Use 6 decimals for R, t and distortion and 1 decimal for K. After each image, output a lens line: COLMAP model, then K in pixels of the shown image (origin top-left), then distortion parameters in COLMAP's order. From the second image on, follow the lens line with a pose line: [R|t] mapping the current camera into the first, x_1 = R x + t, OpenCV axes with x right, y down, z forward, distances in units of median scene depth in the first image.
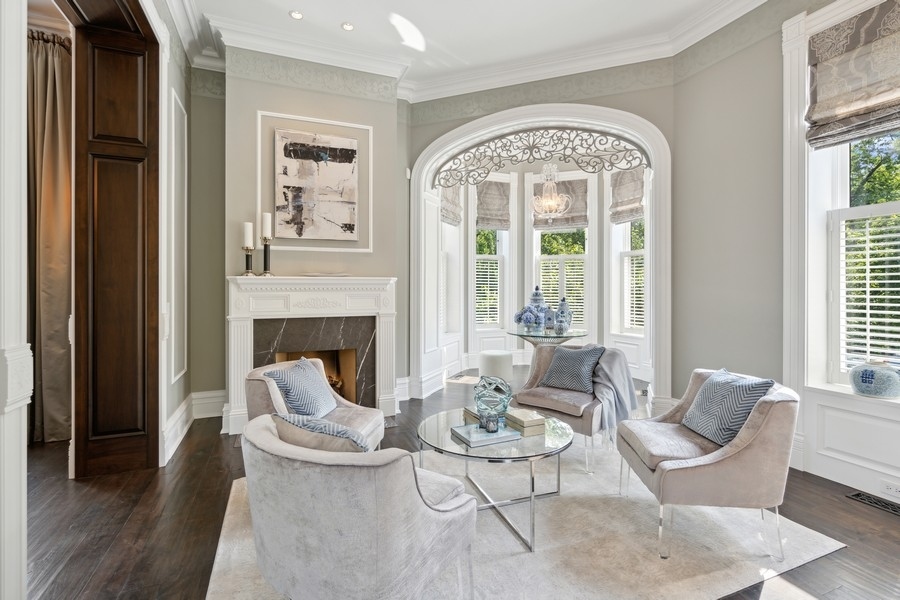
lens RADIAL K [[419.5, 0, 439.6], [0, 419.5, 285.6], [0, 0, 1]] dist [0.000618, -0.000517]
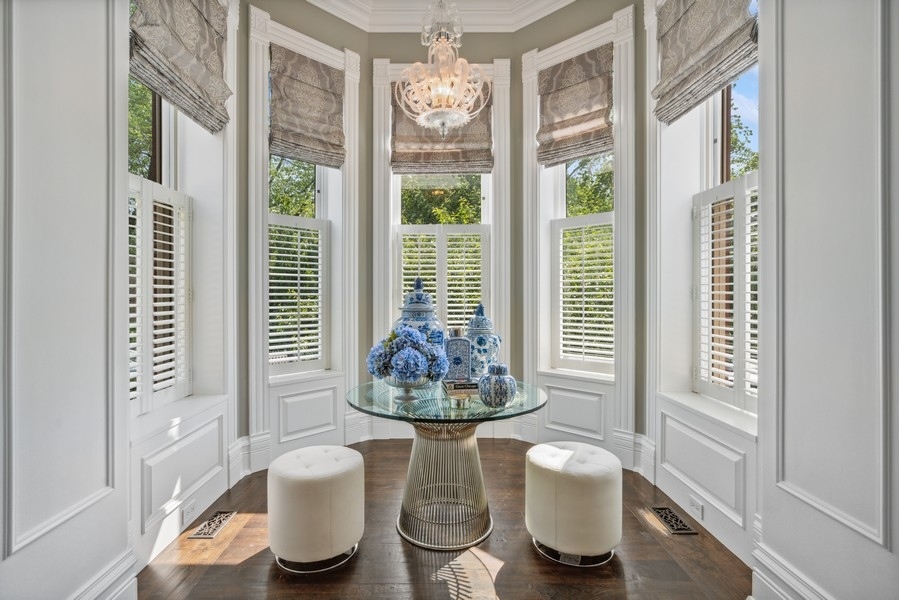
lens RADIAL K [[447.1, 0, 447.7], [0, 447.1, 292.5], [0, 0, 1]] dist [-0.020603, -0.000181]
pose [[0.909877, -0.003212, 0.414867, 0.068445], [0.002739, 0.999995, 0.001734, 0.012858], [-0.414870, -0.000441, 0.909881, 0.530258]]
